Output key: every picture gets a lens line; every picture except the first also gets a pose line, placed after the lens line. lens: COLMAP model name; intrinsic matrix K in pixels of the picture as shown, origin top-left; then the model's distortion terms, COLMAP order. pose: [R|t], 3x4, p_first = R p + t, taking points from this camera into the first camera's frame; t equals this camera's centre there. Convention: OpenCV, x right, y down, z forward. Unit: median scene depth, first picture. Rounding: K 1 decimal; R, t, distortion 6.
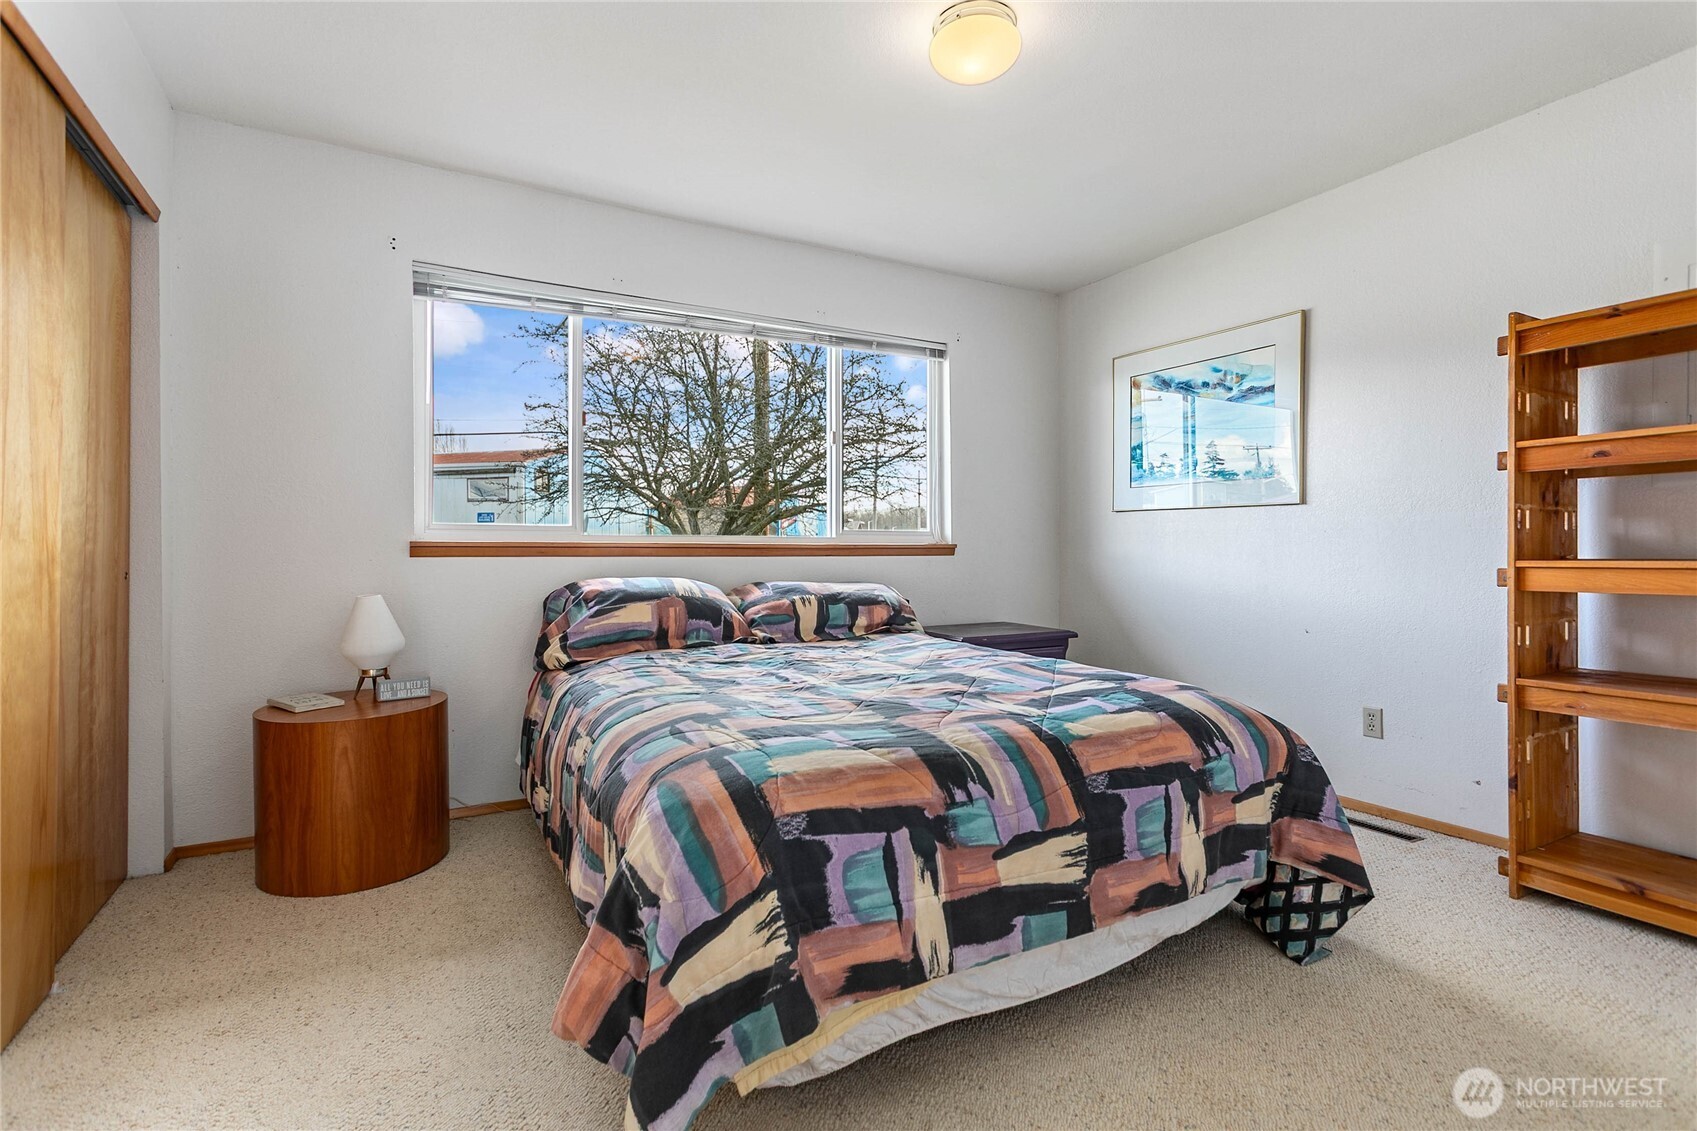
lens RADIAL K [[806.1, 0, 846.0], [0, 806.1, 560.3], [0, 0, 1]] dist [-0.001088, 0.001519]
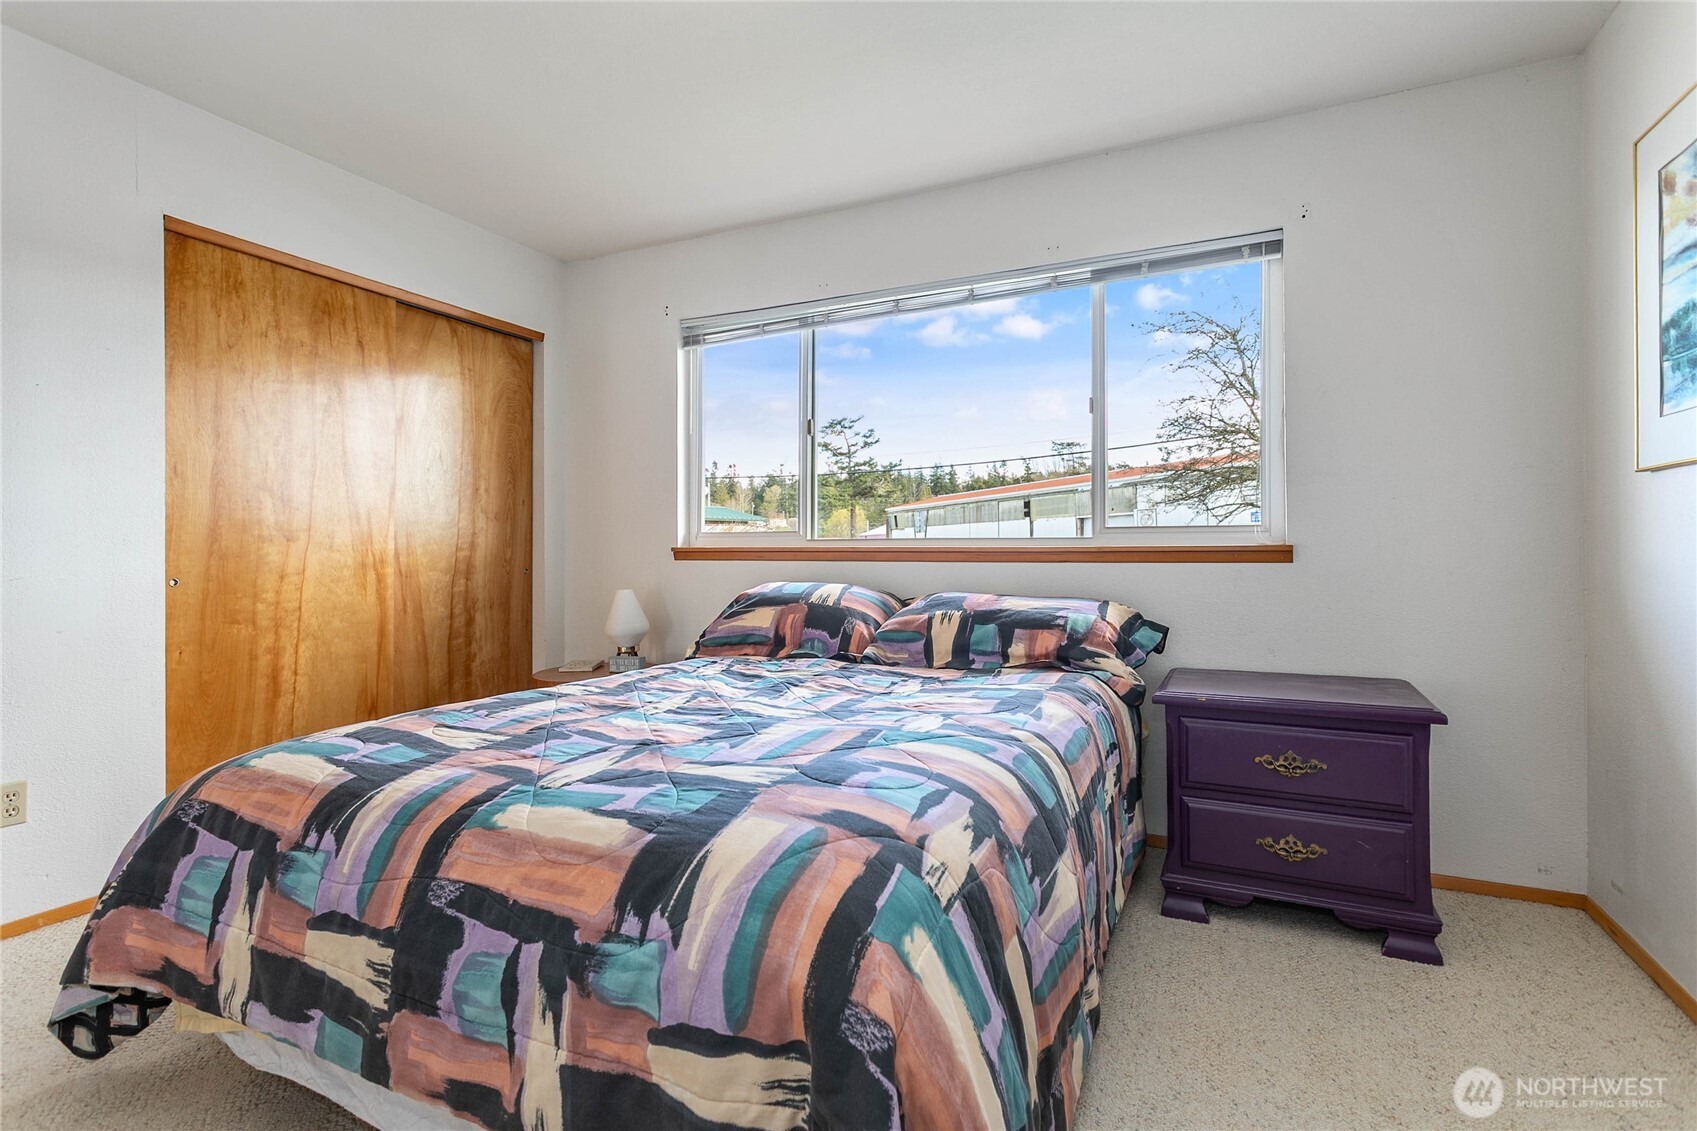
lens RADIAL K [[806.1, 0, 846.2], [0, 806.1, 552.4], [0, 0, 1]] dist [-0.001088, 0.001519]
pose [[0.581205, -0.000515, -0.813757, 0.628165], [-0.007317, 0.999956, -0.005858, -0.010827], [0.813724, 0.009359, 0.581176, 0.505019]]
